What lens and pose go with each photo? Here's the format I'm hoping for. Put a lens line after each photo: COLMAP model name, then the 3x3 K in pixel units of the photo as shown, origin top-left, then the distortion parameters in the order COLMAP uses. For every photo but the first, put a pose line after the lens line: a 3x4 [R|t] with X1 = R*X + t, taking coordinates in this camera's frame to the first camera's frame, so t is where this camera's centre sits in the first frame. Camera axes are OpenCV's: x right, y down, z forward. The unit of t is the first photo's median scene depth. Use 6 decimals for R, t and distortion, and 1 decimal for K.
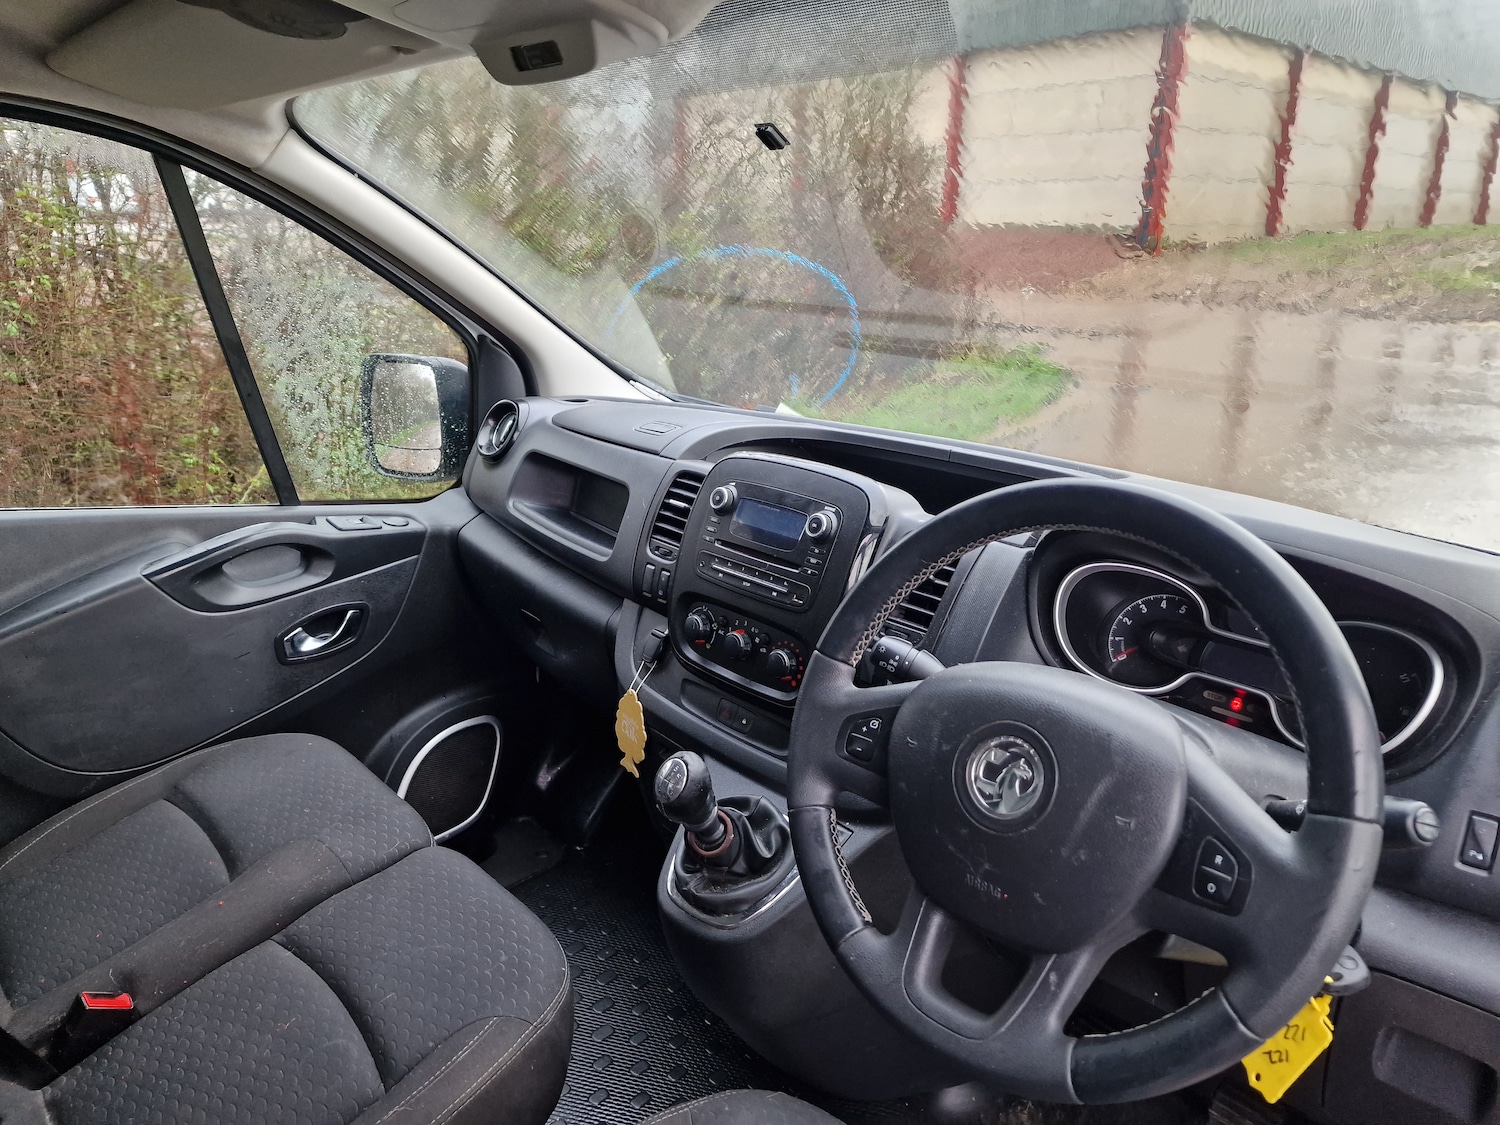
lens RADIAL K [[1033.2, 0, 711.7], [0, 1033.2, 529.1], [0, 0, 1]] dist [0.036651, -0.020170]
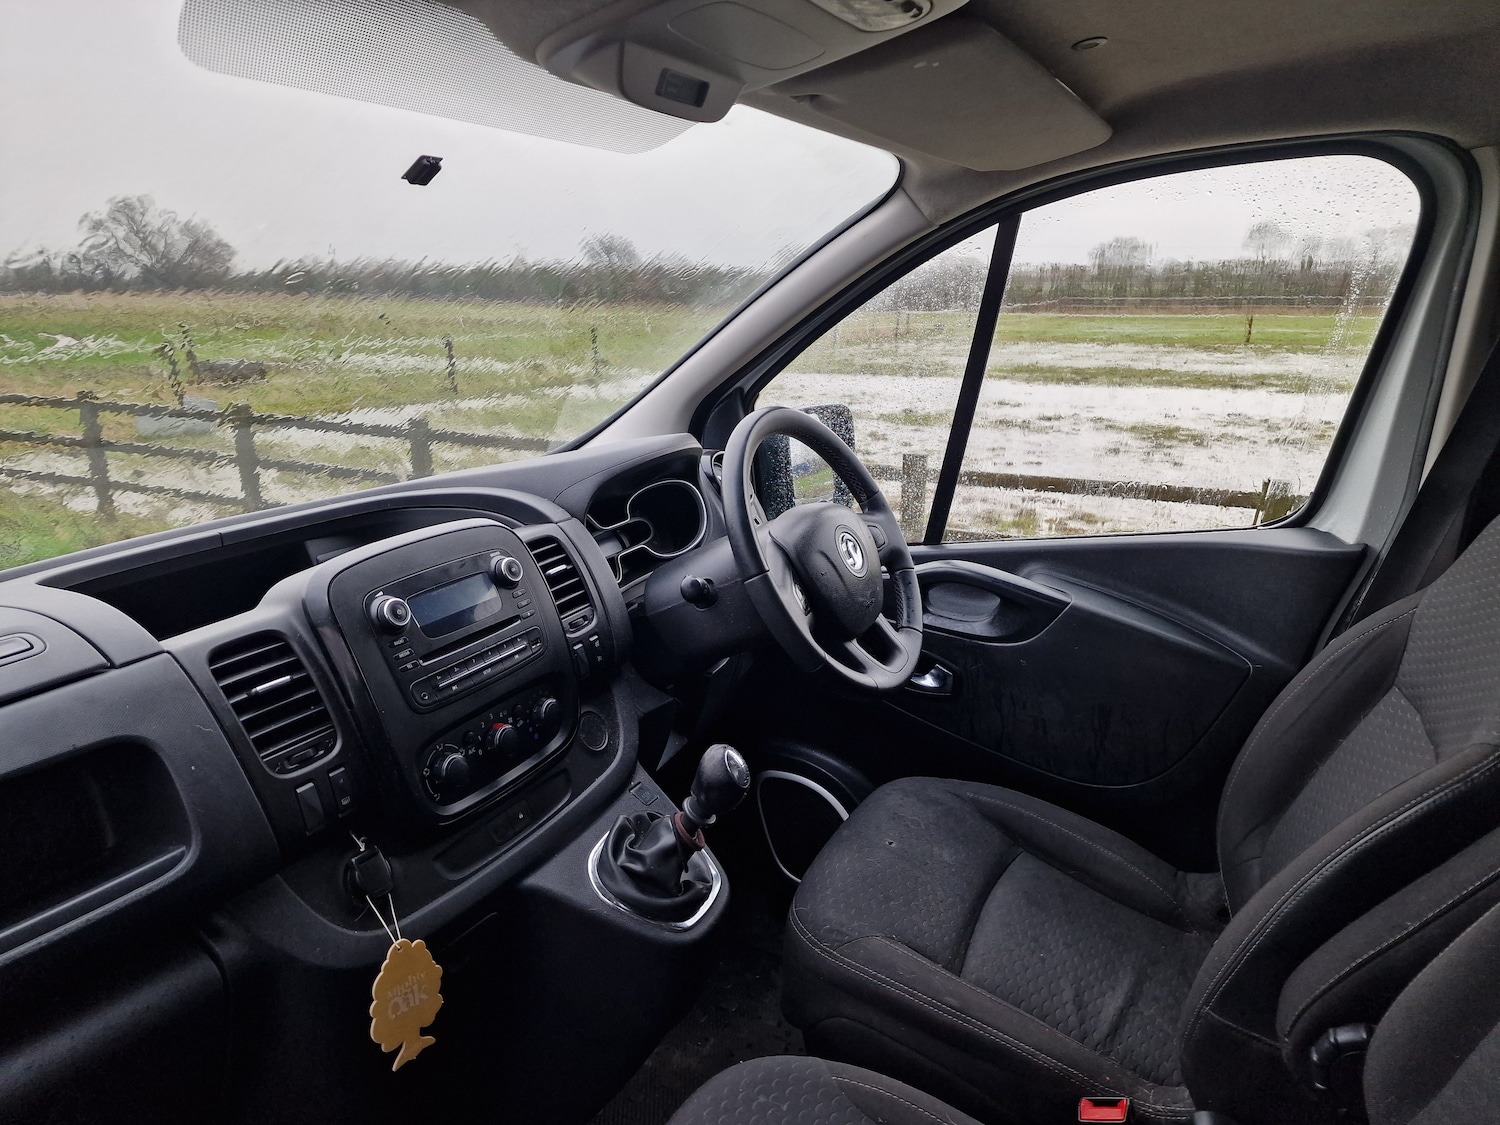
lens RADIAL K [[1056.2, 0, 748.2], [0, 1056.2, 556.4], [0, 0, 1]] dist [0.049869, -0.035738]
pose [[-0.358868, -0.235657, 0.903150, -0.809220], [0.276244, 0.897441, 0.343933, -0.273121], [-0.891573, 0.372916, -0.256964, 0.977296]]
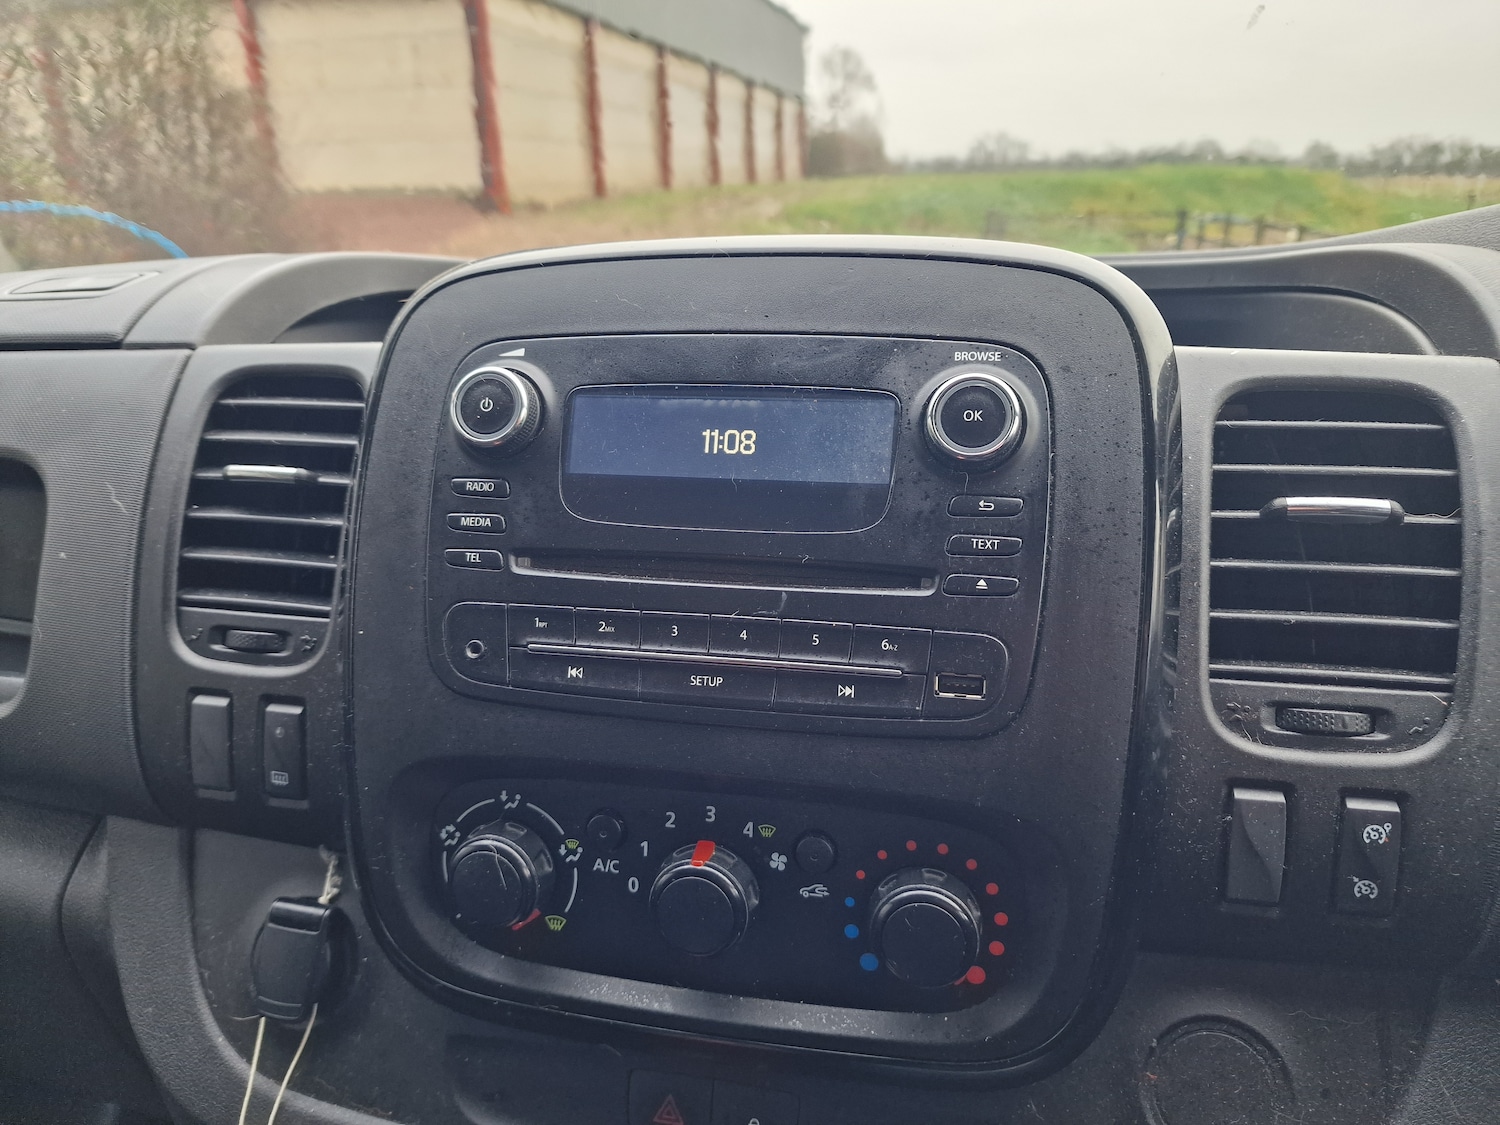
lens RADIAL K [[1056.2, 0, 756.4], [0, 1056.2, 552.0], [0, 0, 1]] dist [0.049869, -0.035738]
pose [[0.811846, -0.211674, 0.544151, -0.100586], [0.190045, 0.977019, 0.096522, -0.005467], [-0.552077, 0.025053, 0.833417, 0.739632]]
